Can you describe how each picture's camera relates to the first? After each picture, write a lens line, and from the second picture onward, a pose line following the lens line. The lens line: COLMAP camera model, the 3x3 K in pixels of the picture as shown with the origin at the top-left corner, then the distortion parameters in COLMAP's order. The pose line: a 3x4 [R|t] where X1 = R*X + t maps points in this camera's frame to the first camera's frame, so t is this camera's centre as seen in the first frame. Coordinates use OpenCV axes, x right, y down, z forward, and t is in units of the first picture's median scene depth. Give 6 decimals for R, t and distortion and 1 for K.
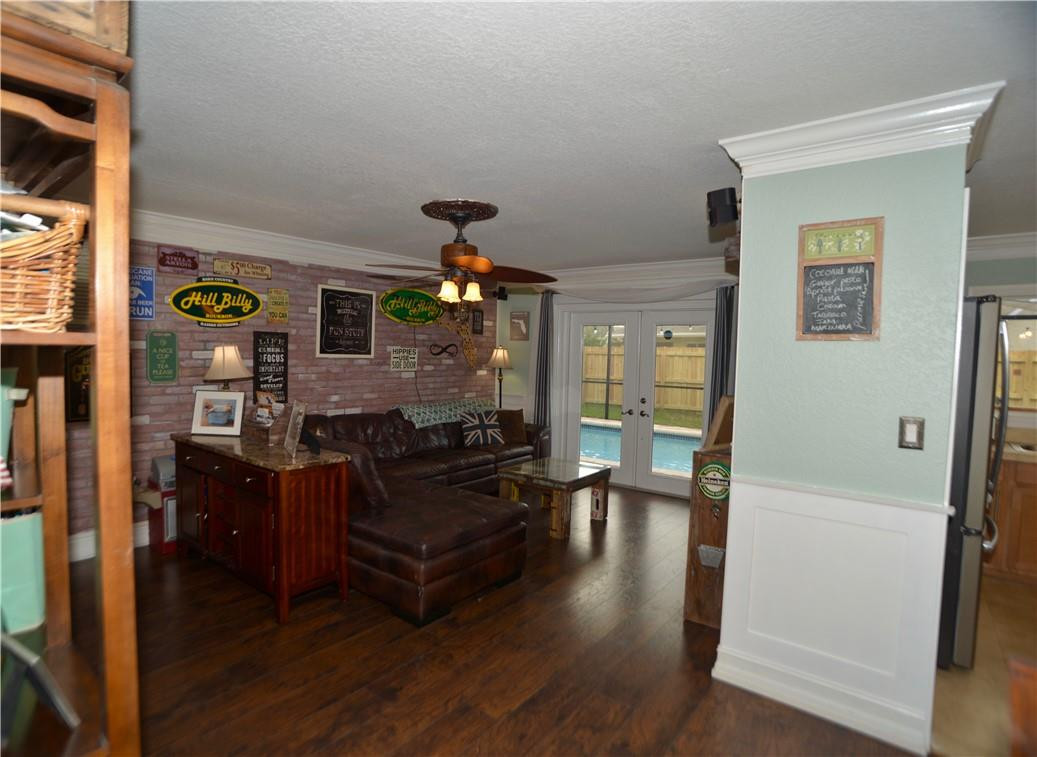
lens RADIAL K [[553.6, 0, 486.2], [0, 553.6, 376.1], [0, 0, 1]] dist [-0.087610, 0.035082]
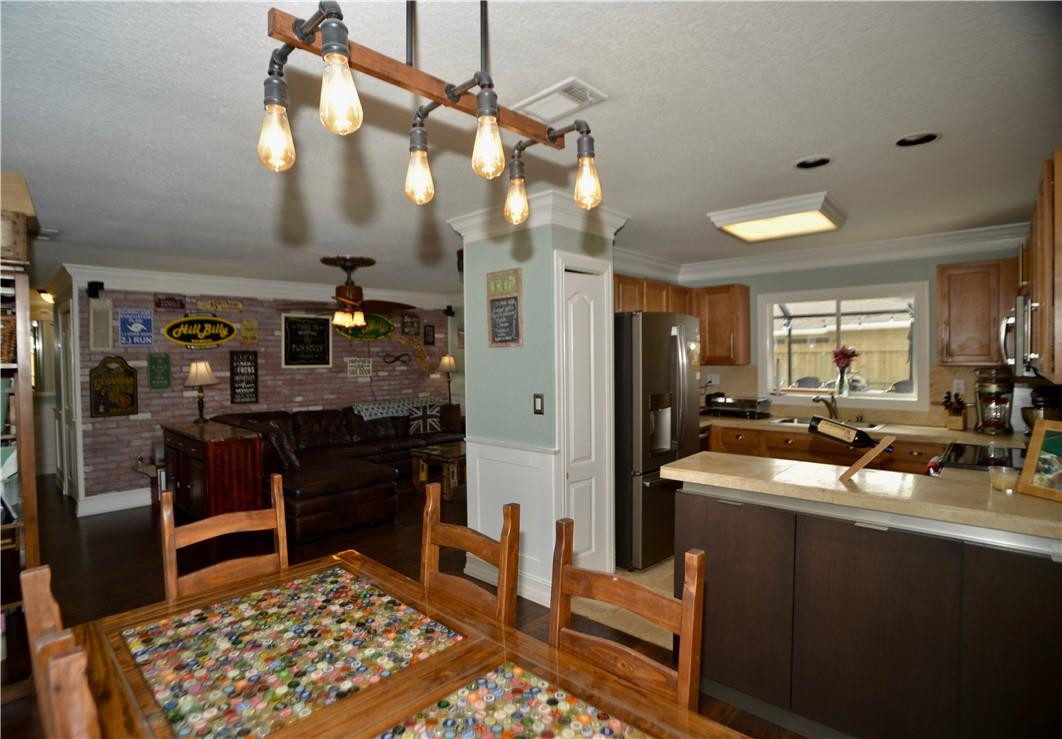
lens RADIAL K [[538.3, 0, 508.4], [0, 538.3, 365.9], [0, 0, 1]] dist [-0.083761, 0.036540]
pose [[0.996527, -0.033676, -0.076152, 0.398724], [0.031517, 0.999072, -0.029371, 0.018260], [0.077070, 0.026869, 0.996664, -0.286035]]
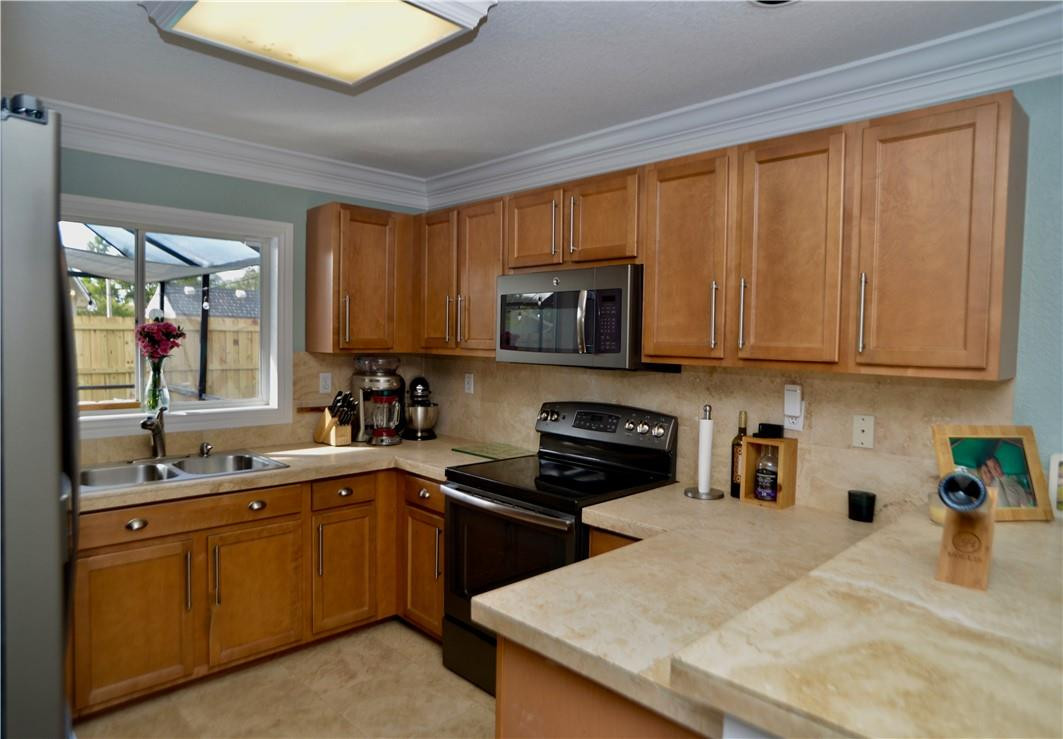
lens RADIAL K [[645.4, 0, 509.3], [0, 645.4, 370.0], [0, 0, 1]] dist [-0.037577, 0.001343]
pose [[0.121297, -0.067528, 0.990317, 0.355044], [0.031851, 0.997434, 0.064112, -0.008341], [-0.992105, 0.023766, 0.123136, 0.388451]]
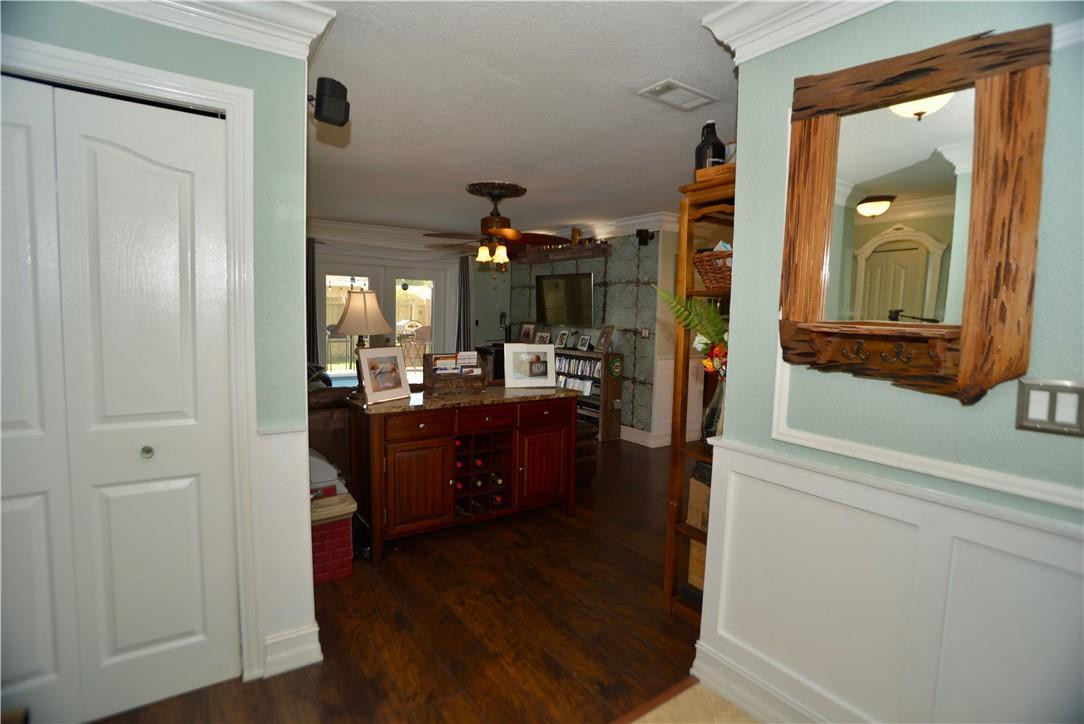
lens RADIAL K [[528.7, 0, 542.0], [0, 528.7, 362.0], [0, 0, 1]] dist [-0.074944, 0.027640]
pose [[0.269621, -0.105022, 0.957223, -1.055053], [0.025643, 0.994466, 0.101885, -0.023527], [-0.962625, -0.002925, 0.270822, 0.497903]]
